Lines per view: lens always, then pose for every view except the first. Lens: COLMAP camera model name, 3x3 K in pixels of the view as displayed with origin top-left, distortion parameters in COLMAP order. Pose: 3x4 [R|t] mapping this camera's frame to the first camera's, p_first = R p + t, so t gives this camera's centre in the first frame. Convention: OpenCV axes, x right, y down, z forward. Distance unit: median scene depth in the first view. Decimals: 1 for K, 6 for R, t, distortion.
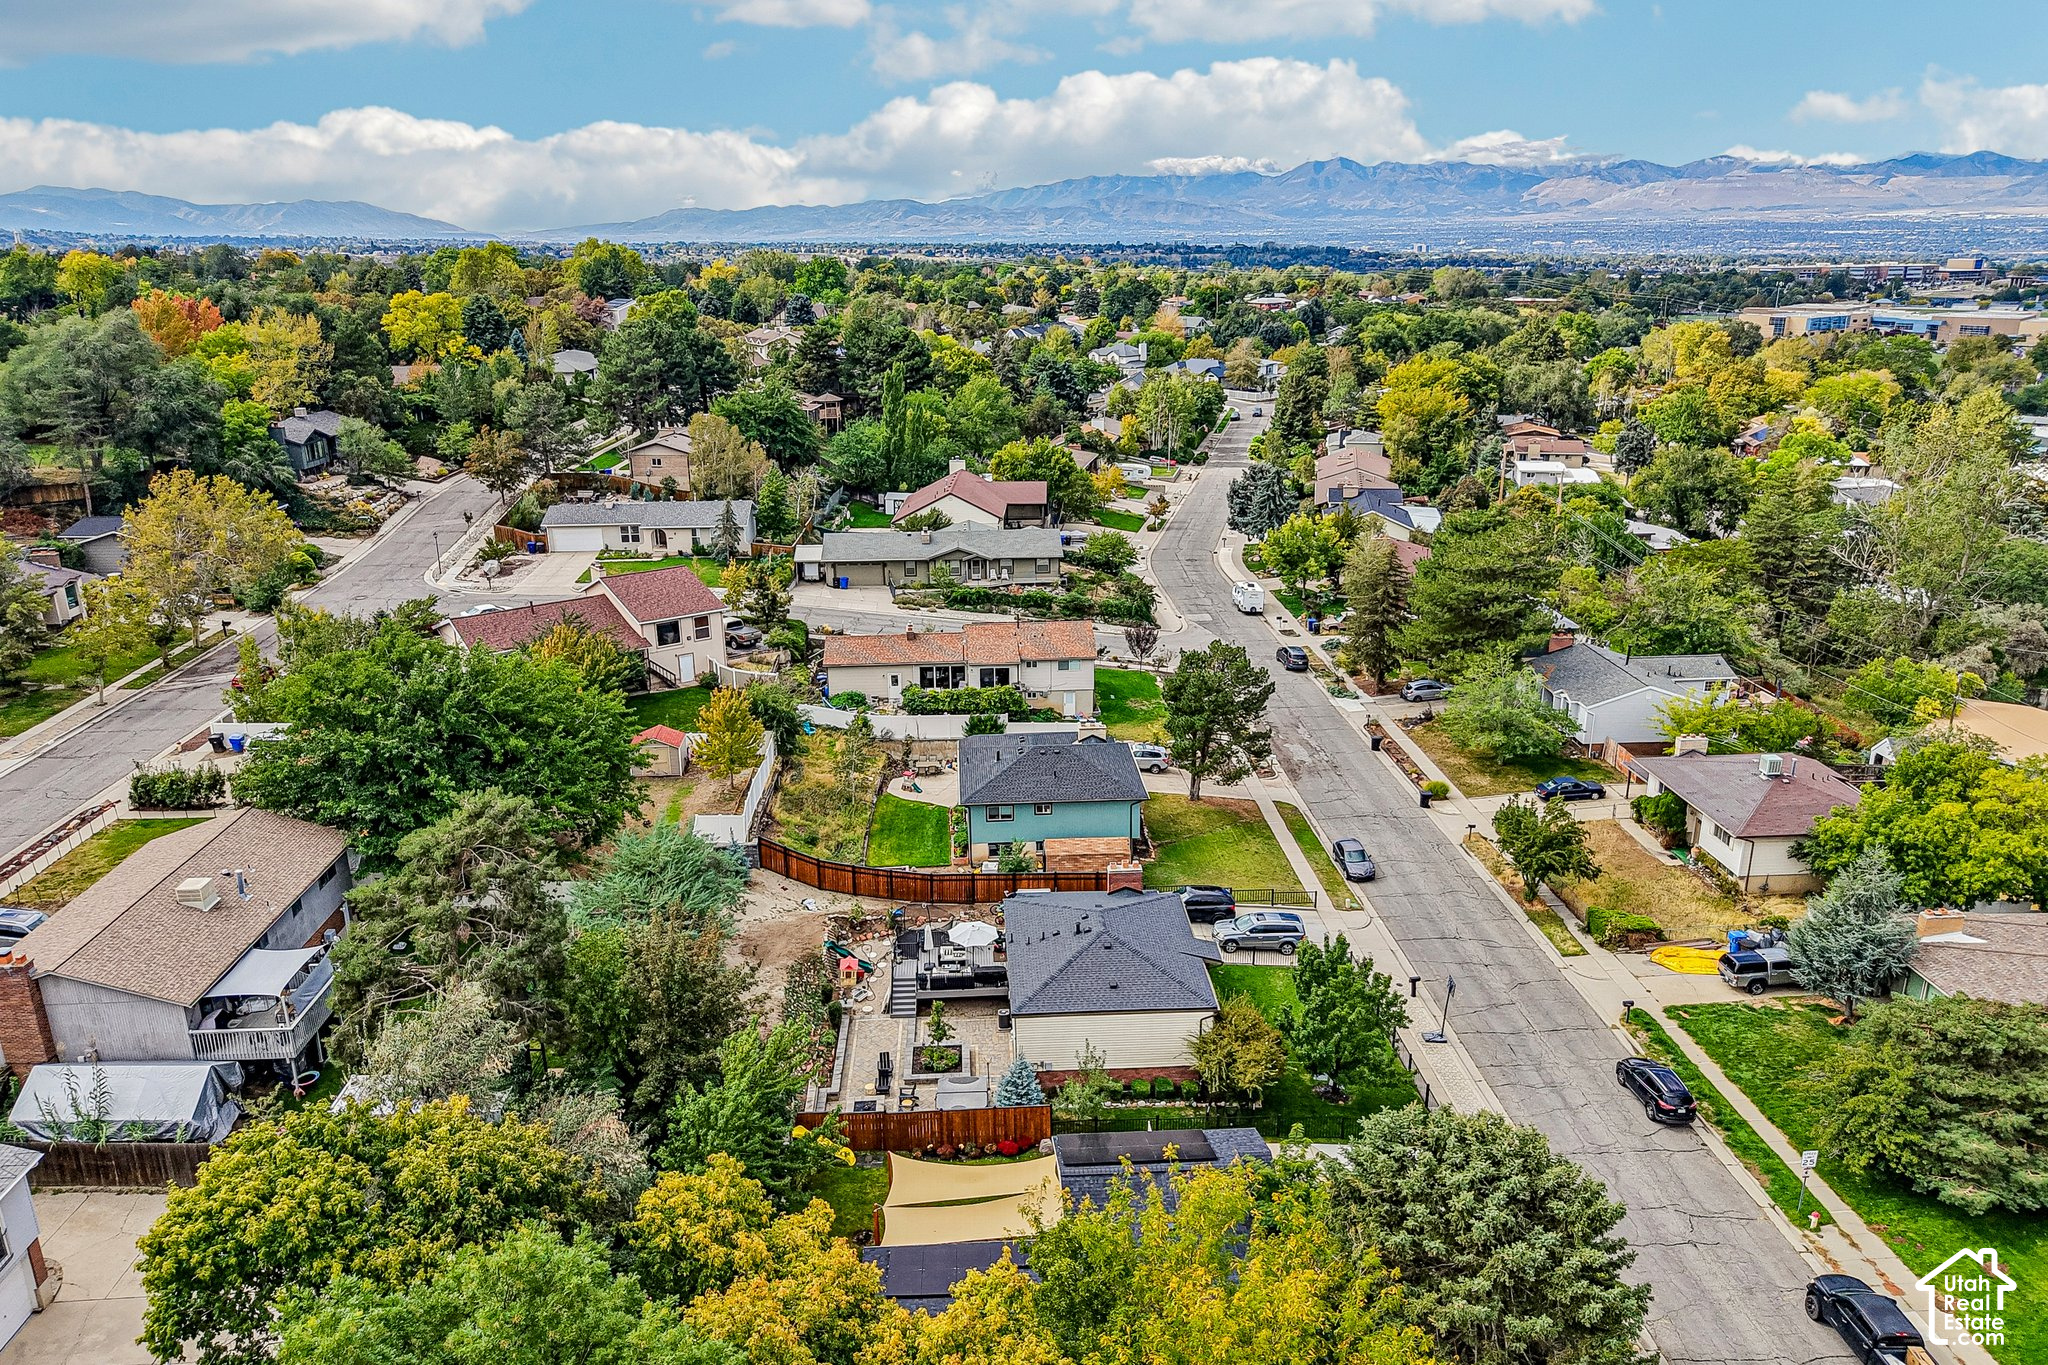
lens RADIAL K [[1401.3, 0, 1005.8], [0, 1401.3, 680.3], [0, 0, 1]] dist [0.049174, -0.090749]
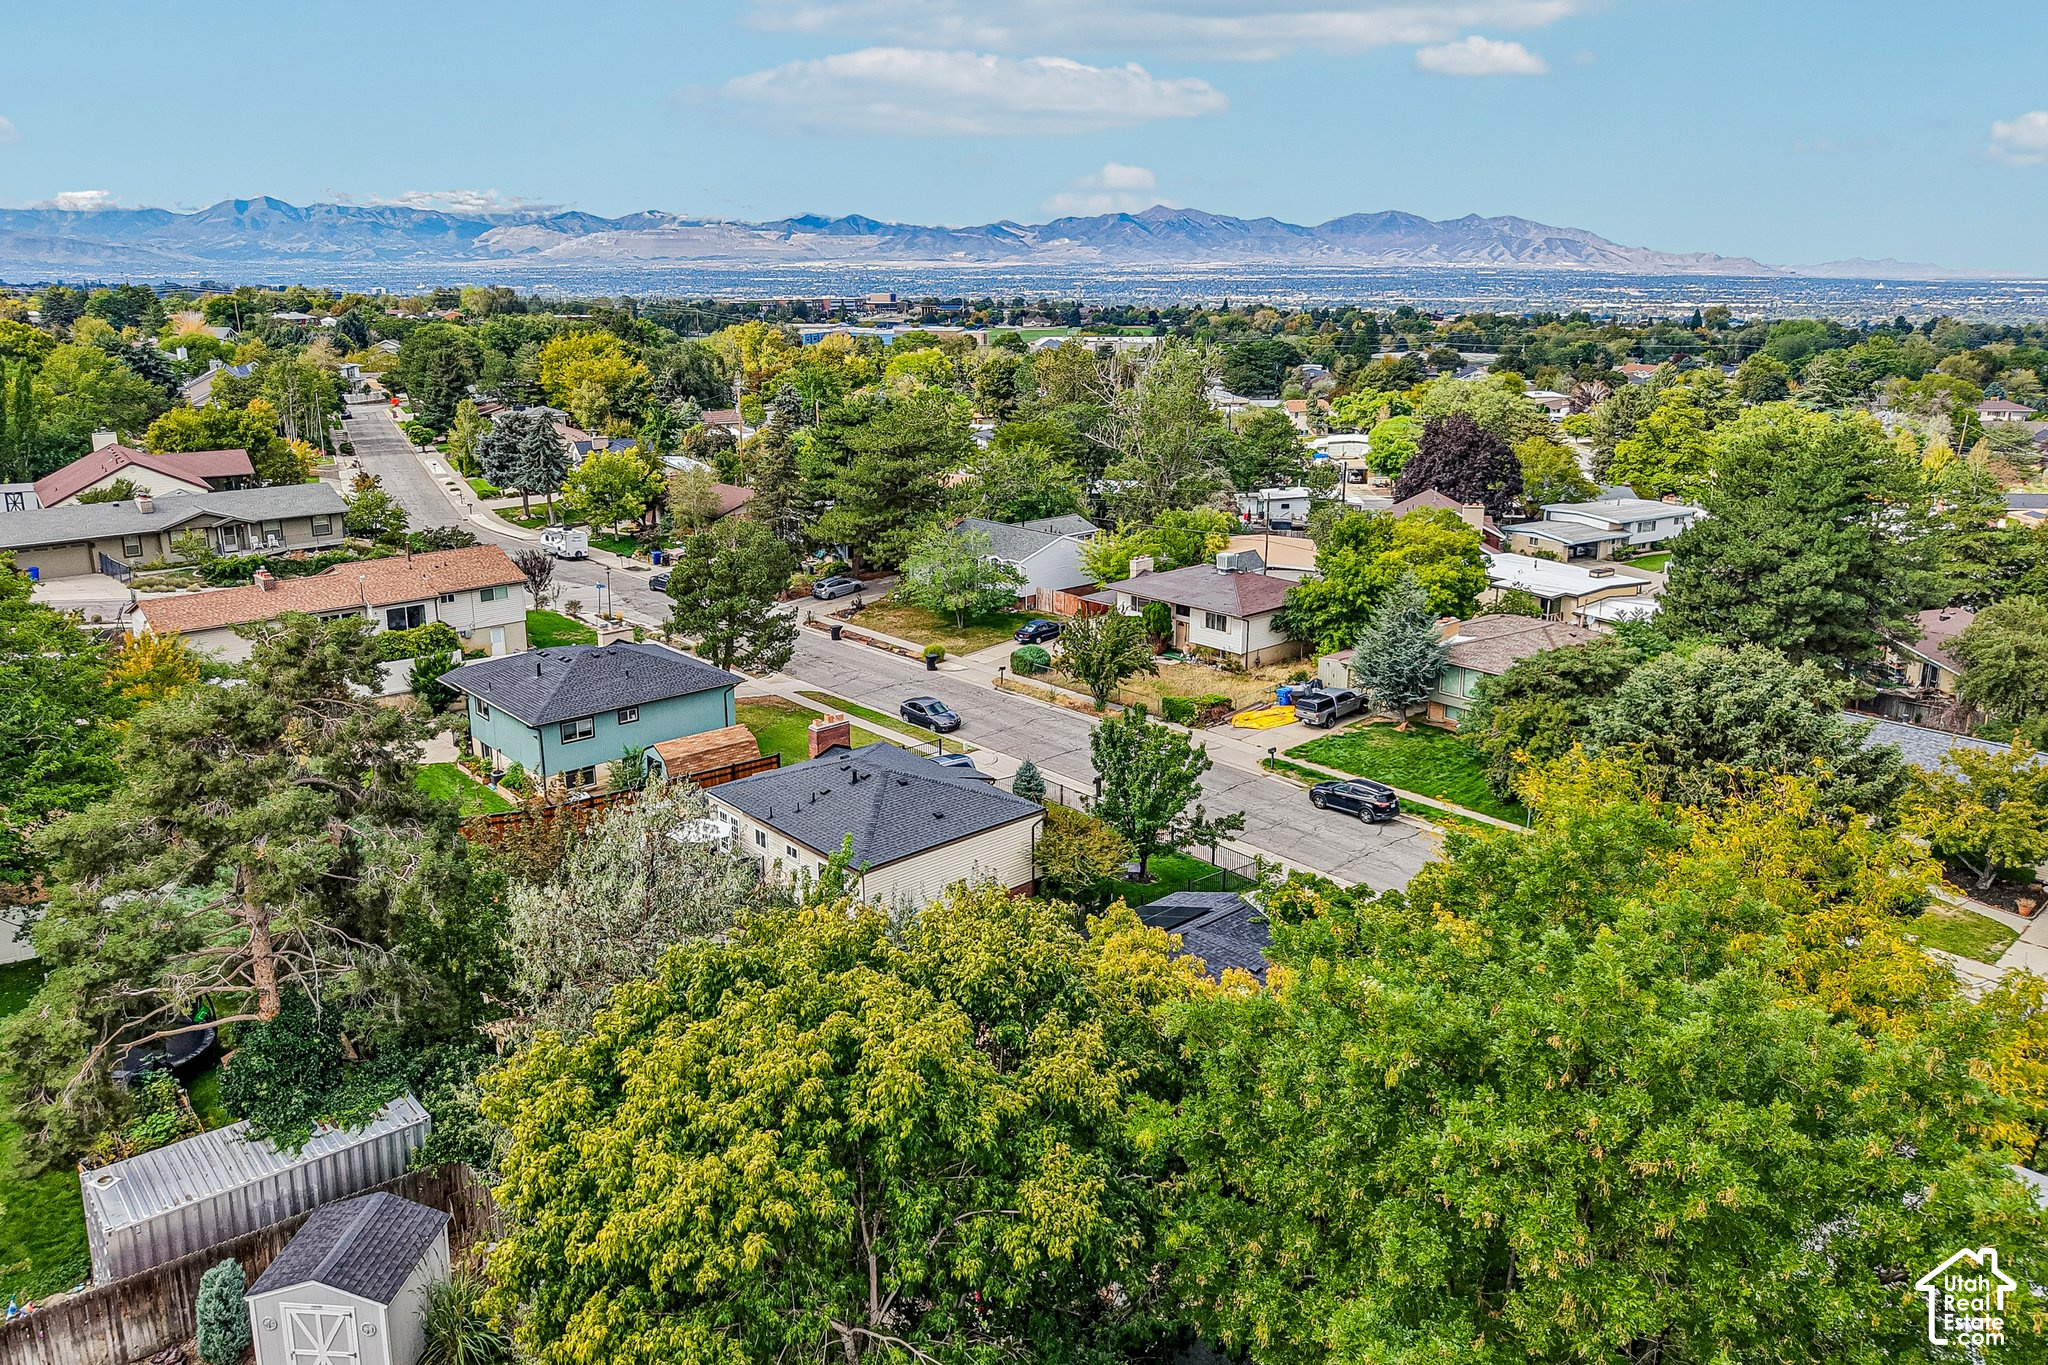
lens RADIAL K [[1401.3, 0, 1005.8], [0, 1401.3, 680.3], [0, 0, 1]] dist [0.049174, -0.090749]
pose [[0.774658, -0.161545, 0.611398, -0.234672], [0.180946, 0.983021, 0.030472, 0.068094], [-0.605940, 0.087025, 0.790736, 0.172013]]
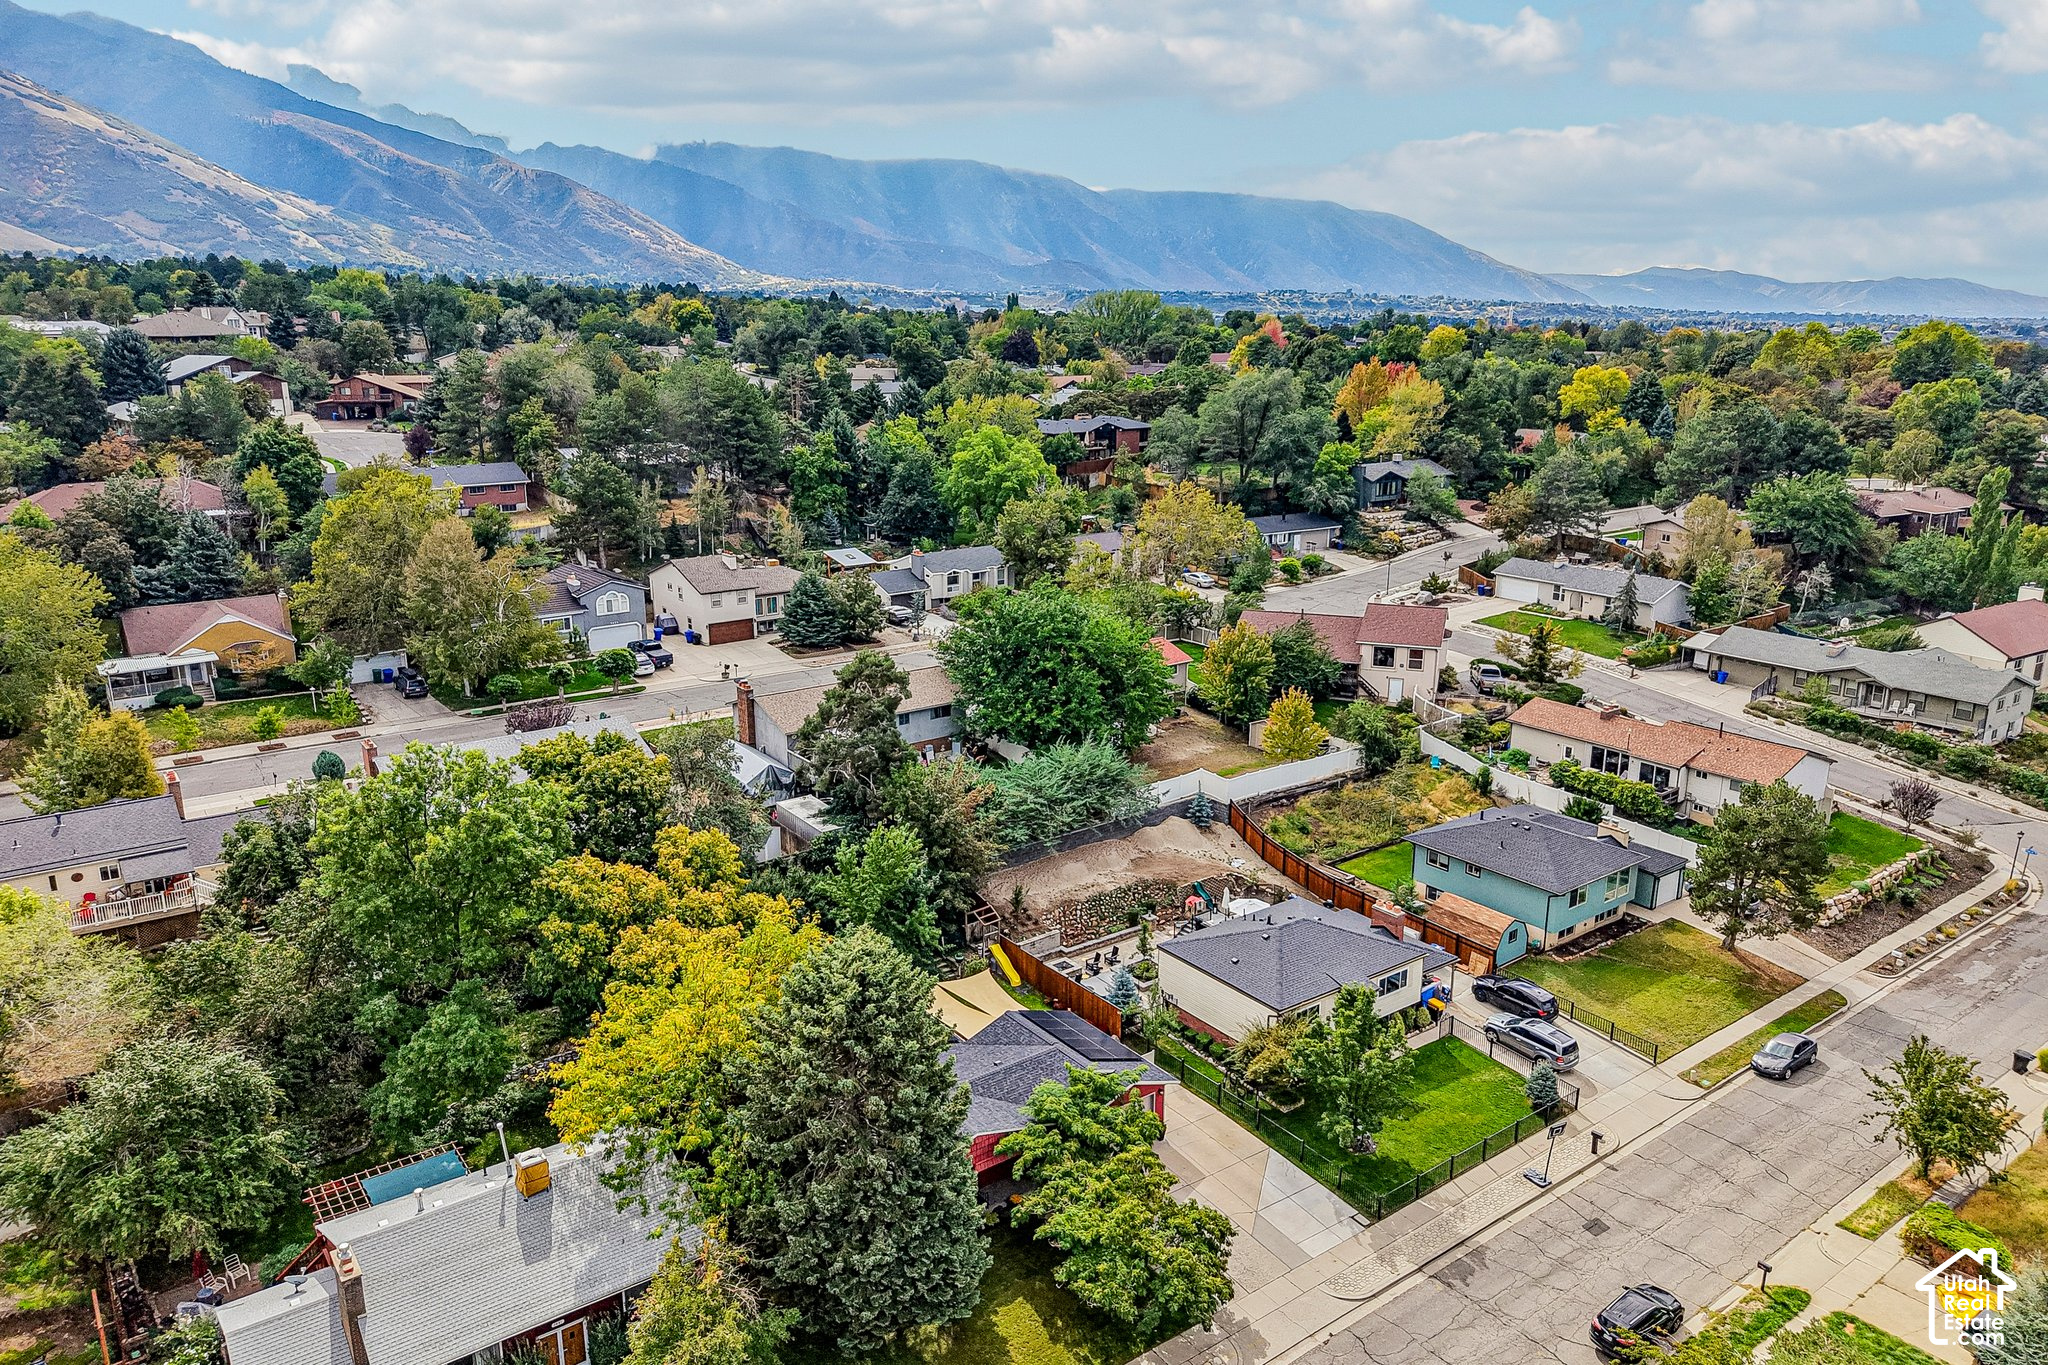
lens RADIAL K [[1390.0, 0, 1018.3], [0, 1390.0, 679.9], [0, 0, 1]] dist [-0.009300, 0.003497]
pose [[0.545789, 0.218733, -0.808869, 0.505877], [-0.255542, 0.962791, 0.087928, -0.037034], [0.798005, 0.158710, 0.581377, 0.087923]]
